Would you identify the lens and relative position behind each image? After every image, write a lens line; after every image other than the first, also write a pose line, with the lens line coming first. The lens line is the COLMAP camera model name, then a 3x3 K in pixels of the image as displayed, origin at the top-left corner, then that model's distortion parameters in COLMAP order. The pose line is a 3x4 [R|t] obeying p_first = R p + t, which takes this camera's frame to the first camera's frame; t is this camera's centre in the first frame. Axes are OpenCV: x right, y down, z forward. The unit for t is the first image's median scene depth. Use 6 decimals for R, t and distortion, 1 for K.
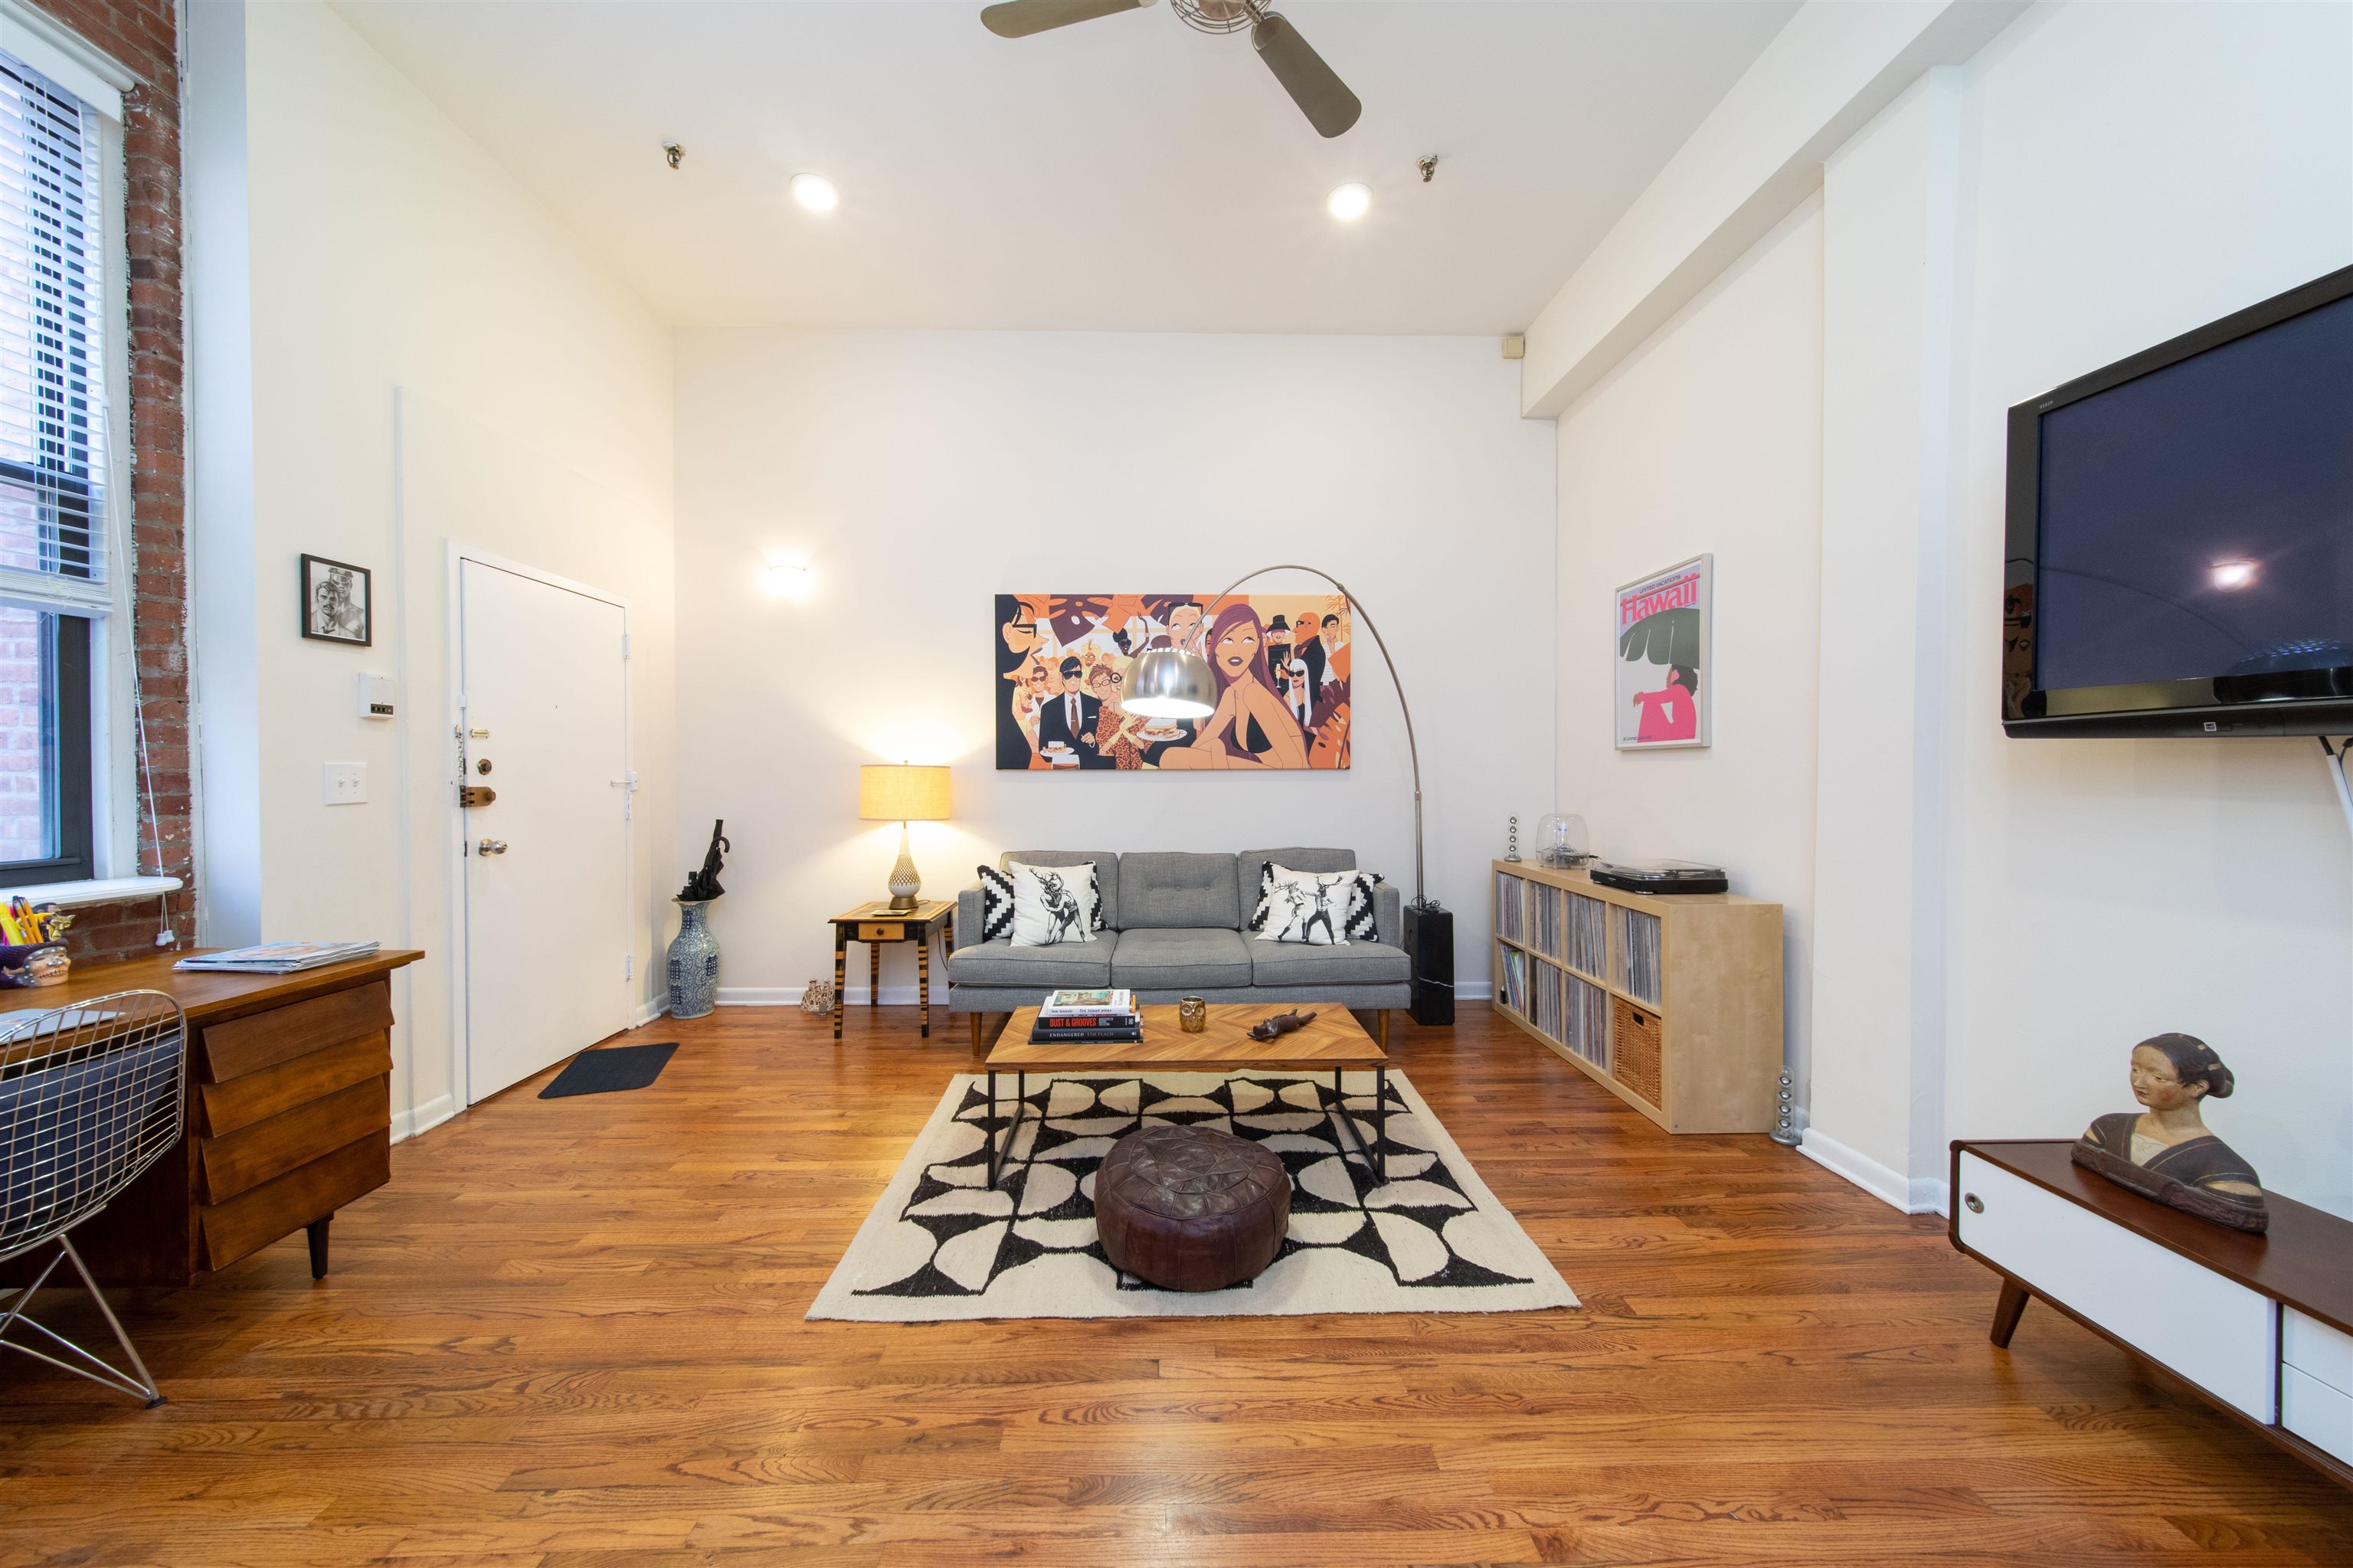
lens RADIAL K [[816.7, 0, 1175.8], [0, 816.7, 780.7], [0, 0, 1]] dist [0.008173, -0.000500]
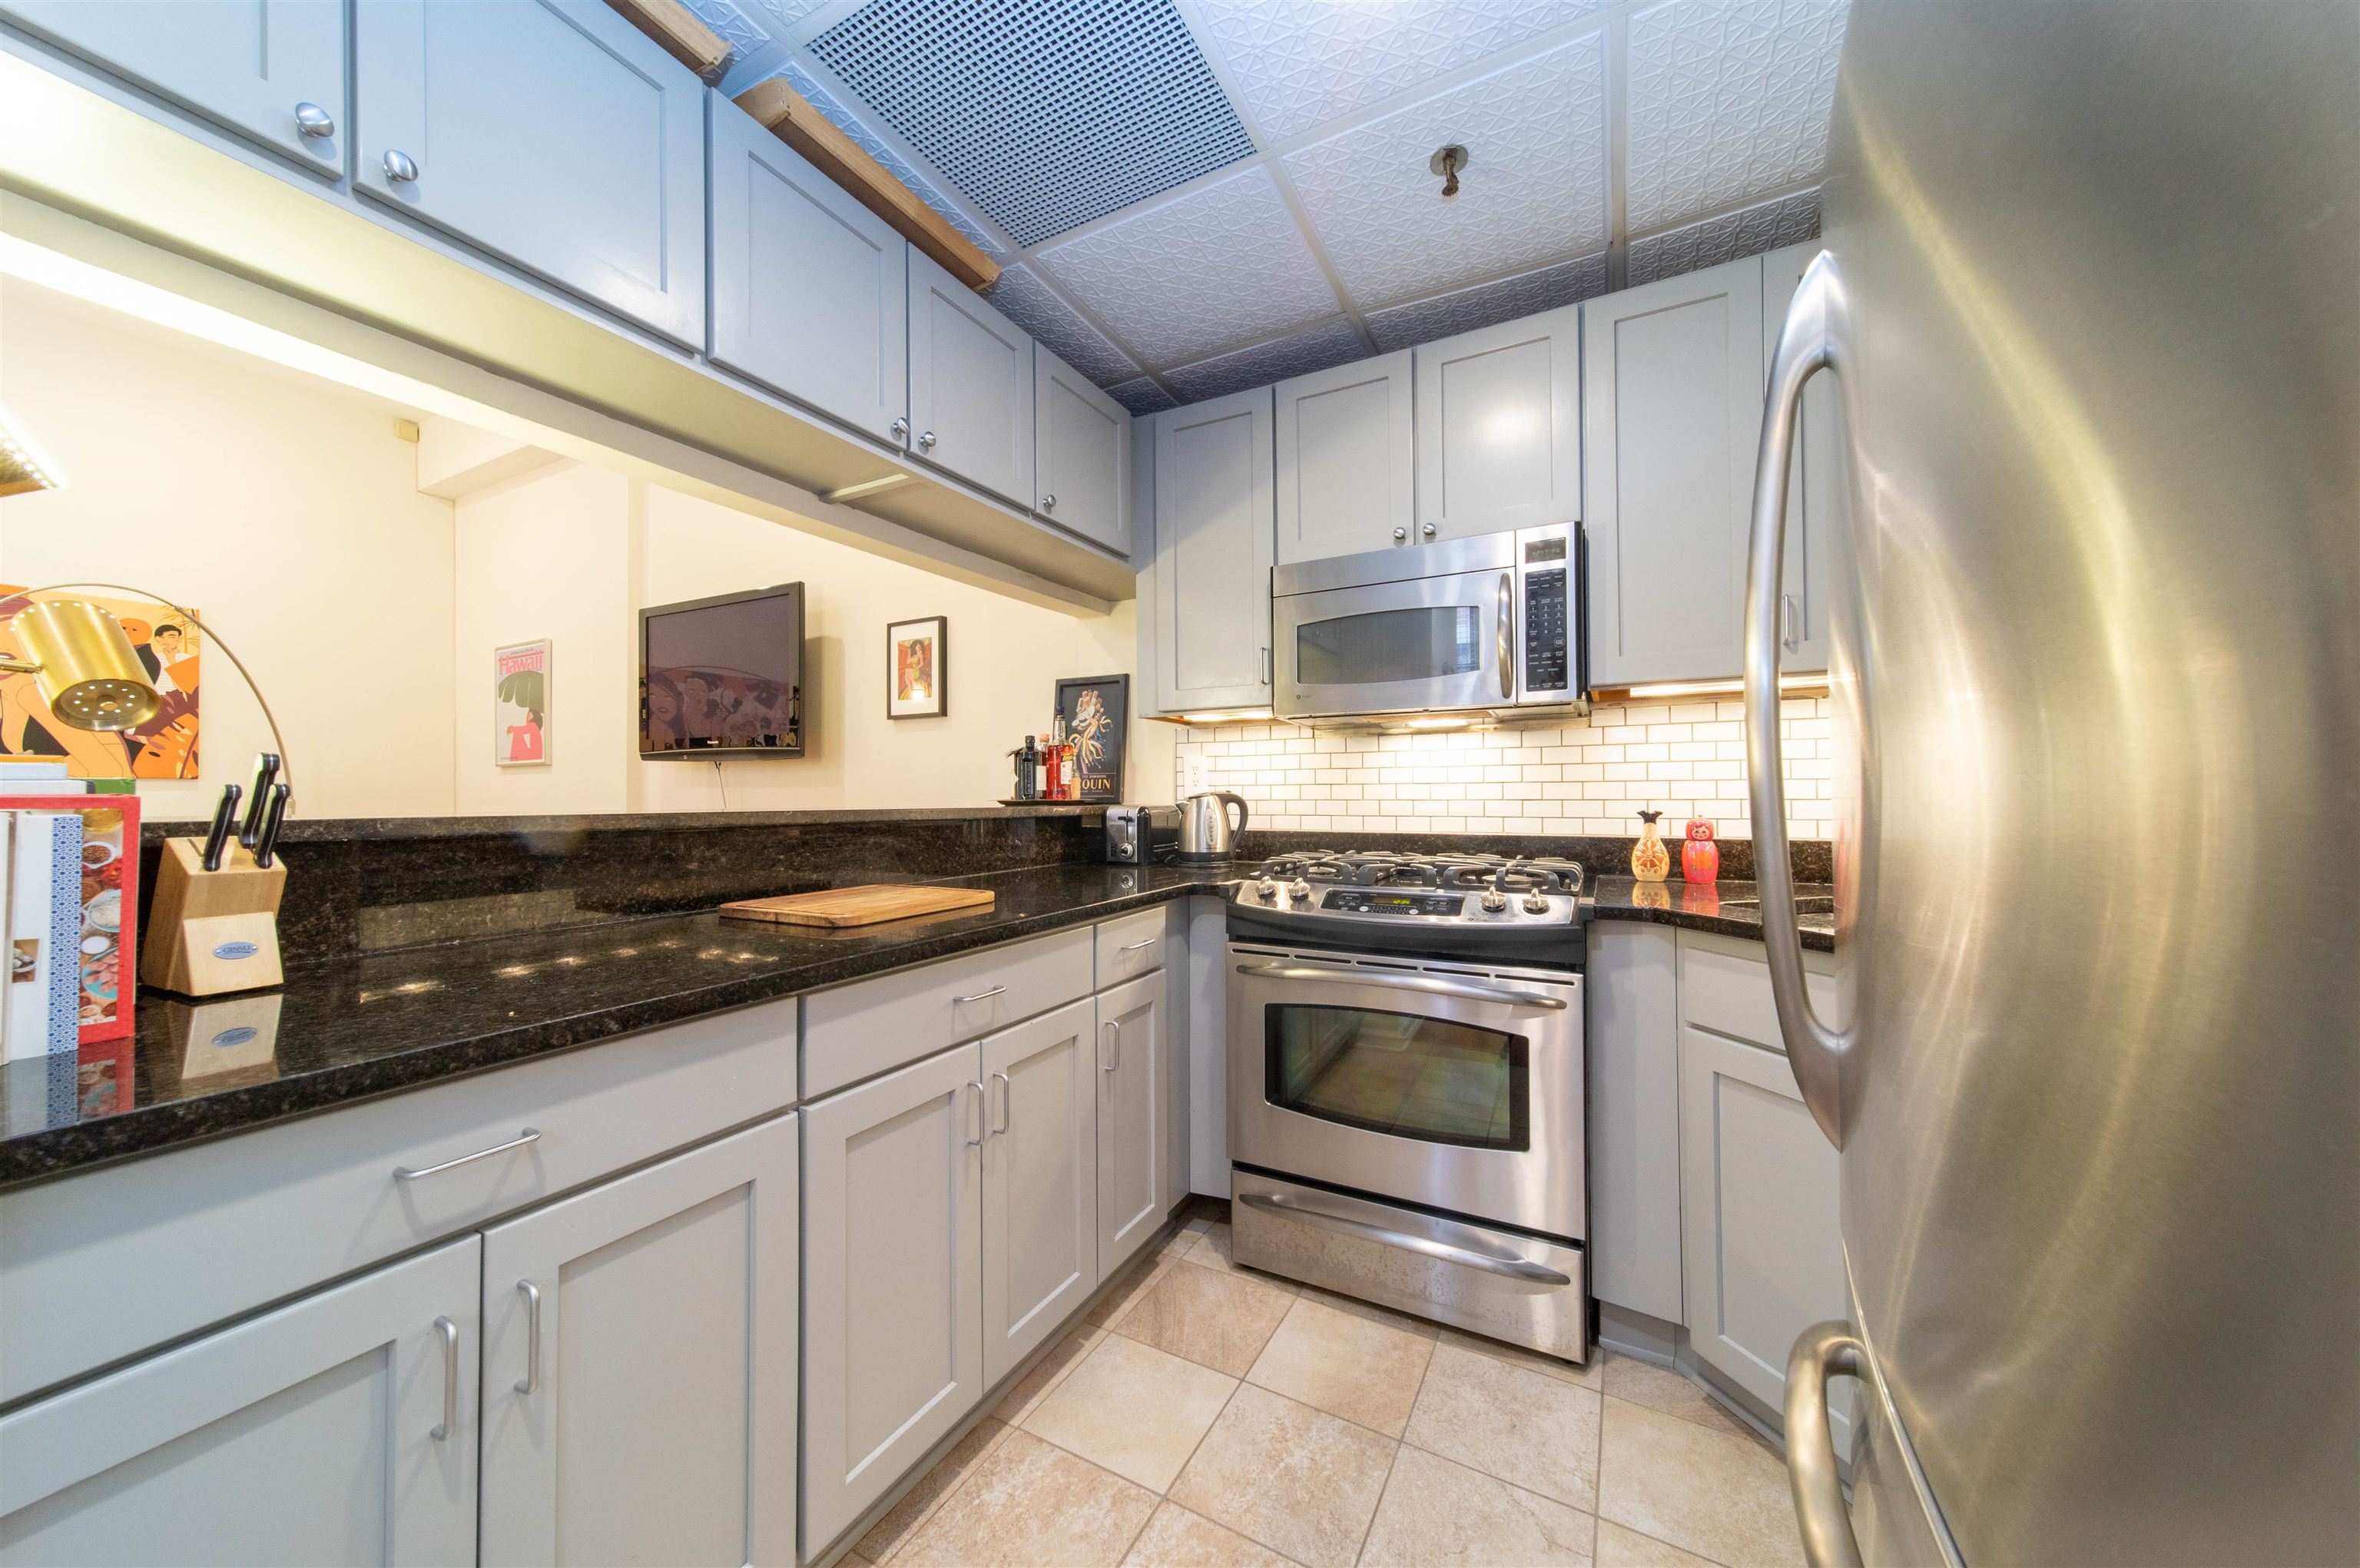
lens RADIAL K [[823.8, 0, 1172.8], [0, 823.8, 781.7], [0, 0, 1]] dist [0.006971, -0.000265]
pose [[0.498450, 0.011753, 0.866839, -0.094436], [0.017828, 0.999558, -0.023804, 0.042178], [-0.866735, 0.027319, 0.498020, -0.680404]]
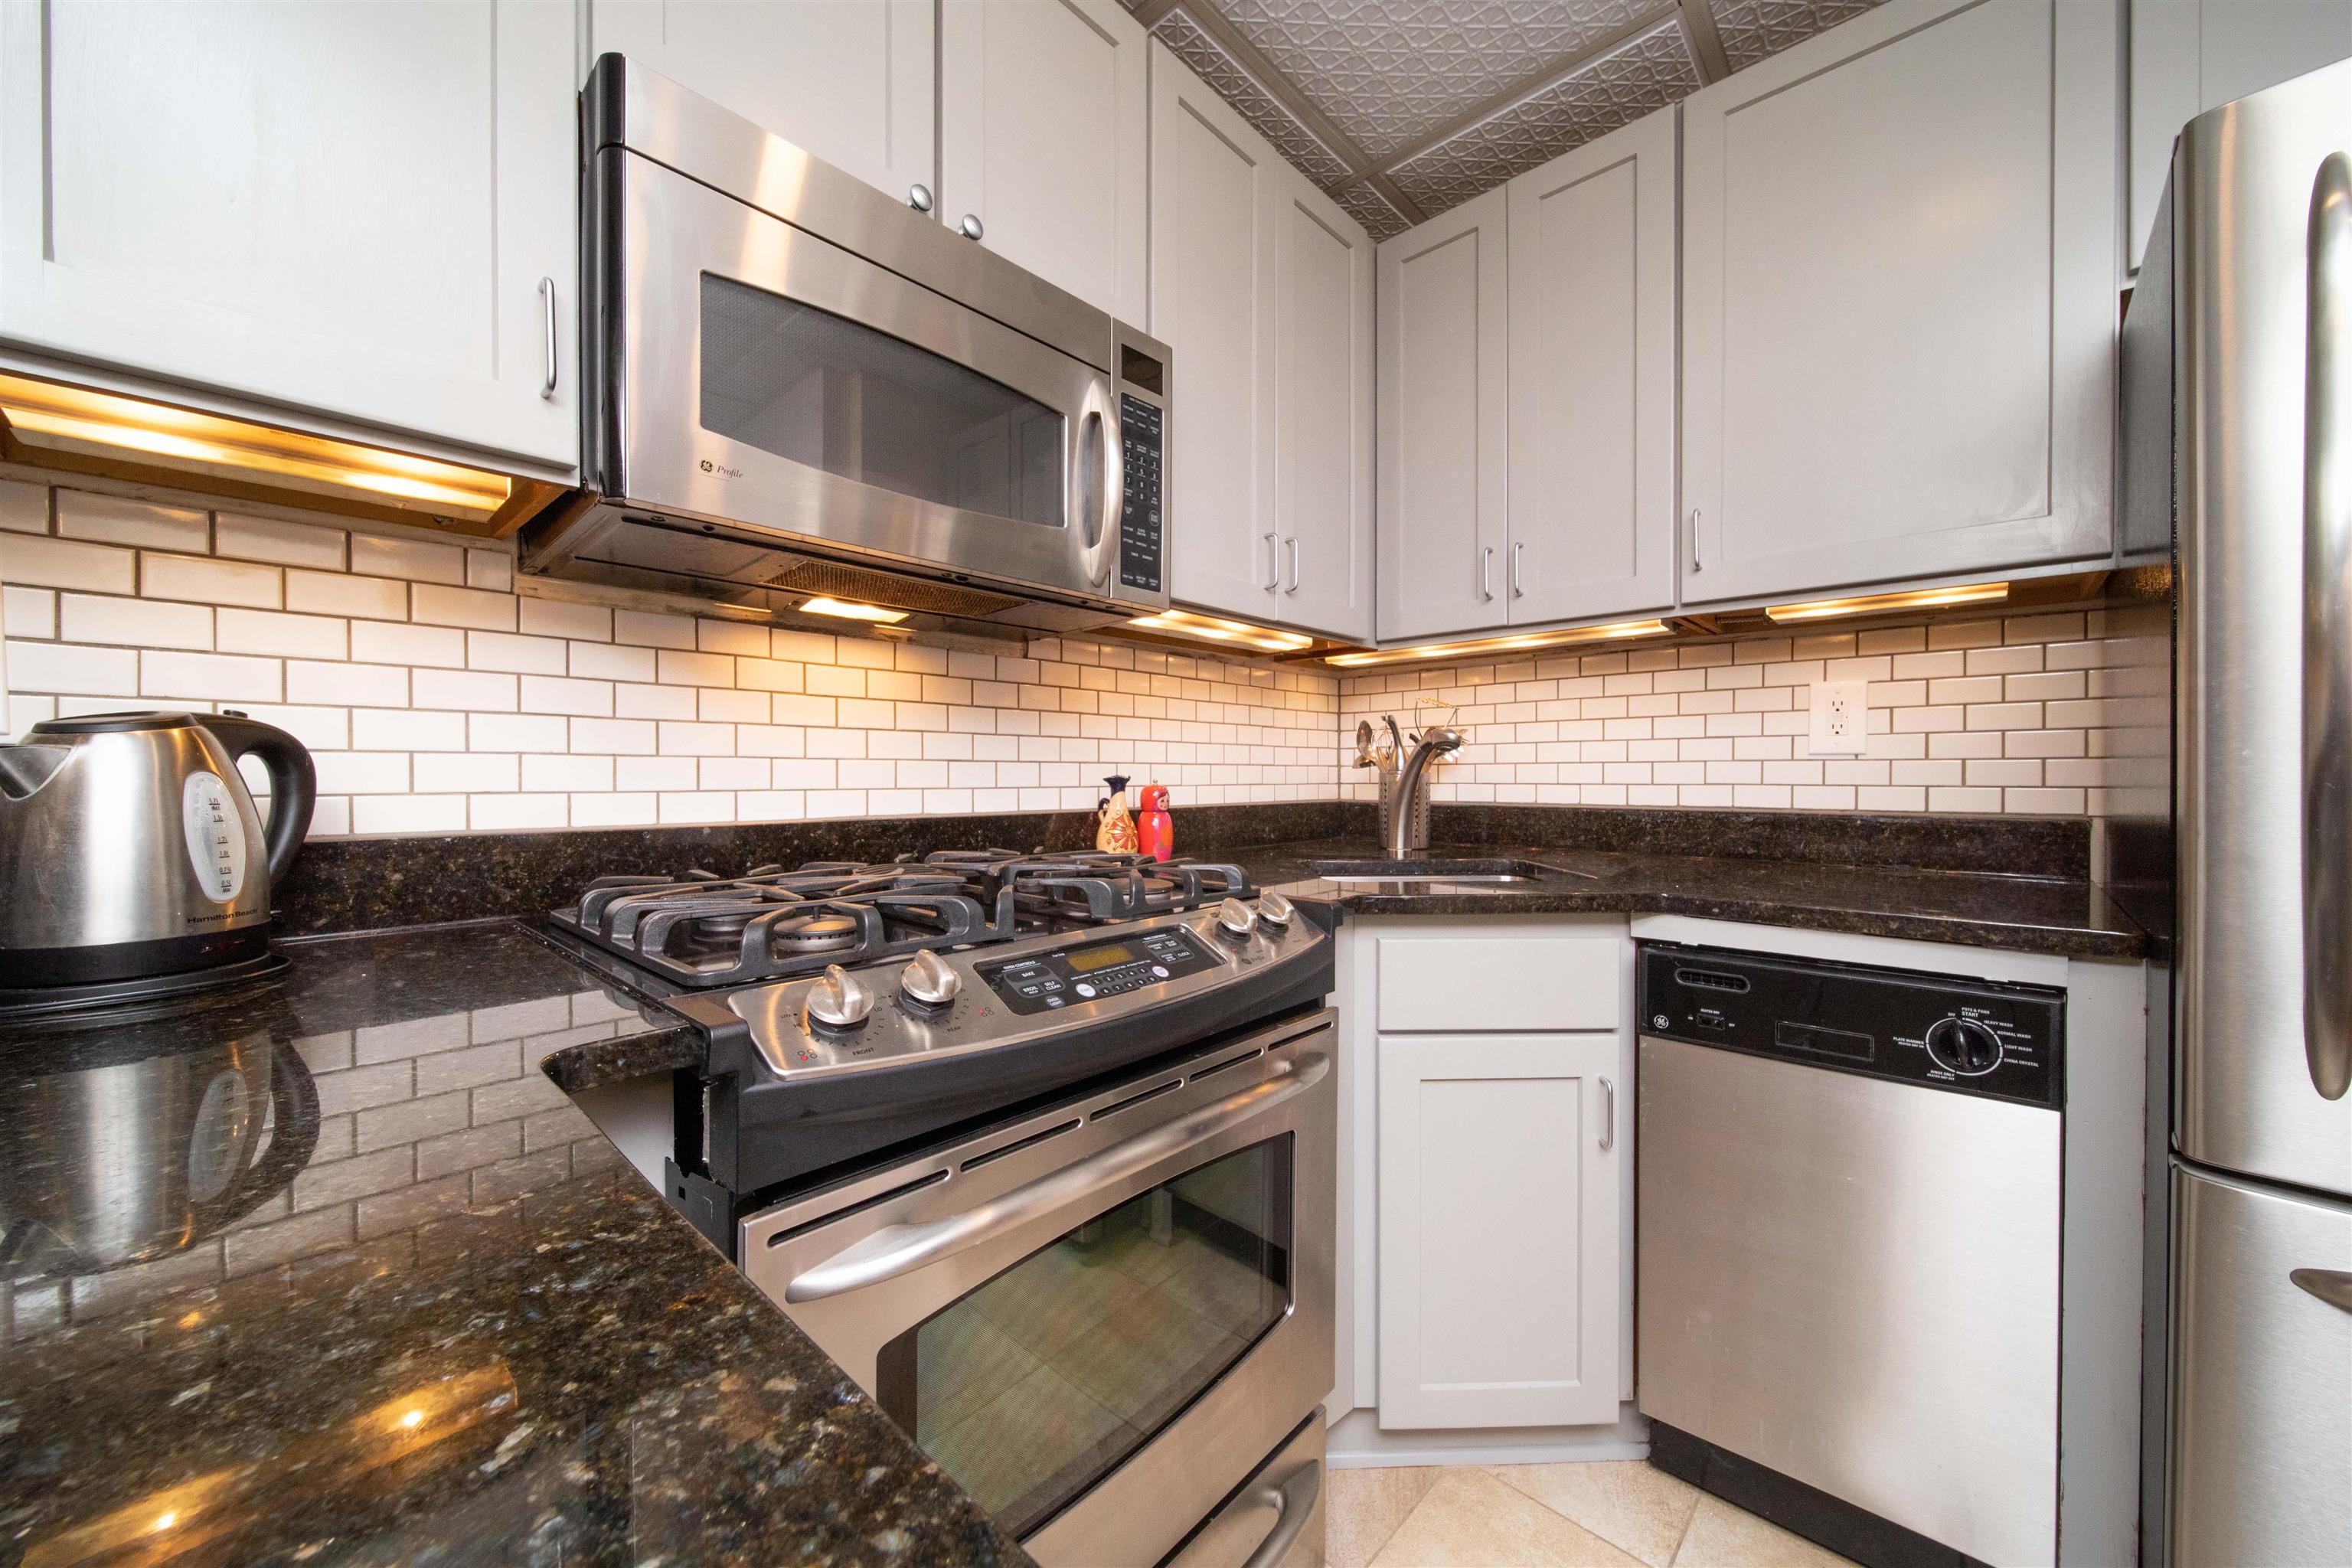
lens RADIAL K [[842.8, 0, 1178.1], [0, 842.8, 781.5], [0, 0, 1]] dist [0.008403, -0.000278]
pose [[-0.715707, -0.008098, 0.698354, 0.216995], [0.009082, 0.999740, 0.020901, 0.048791], [-0.698342, 0.021301, -0.715447, -0.391620]]
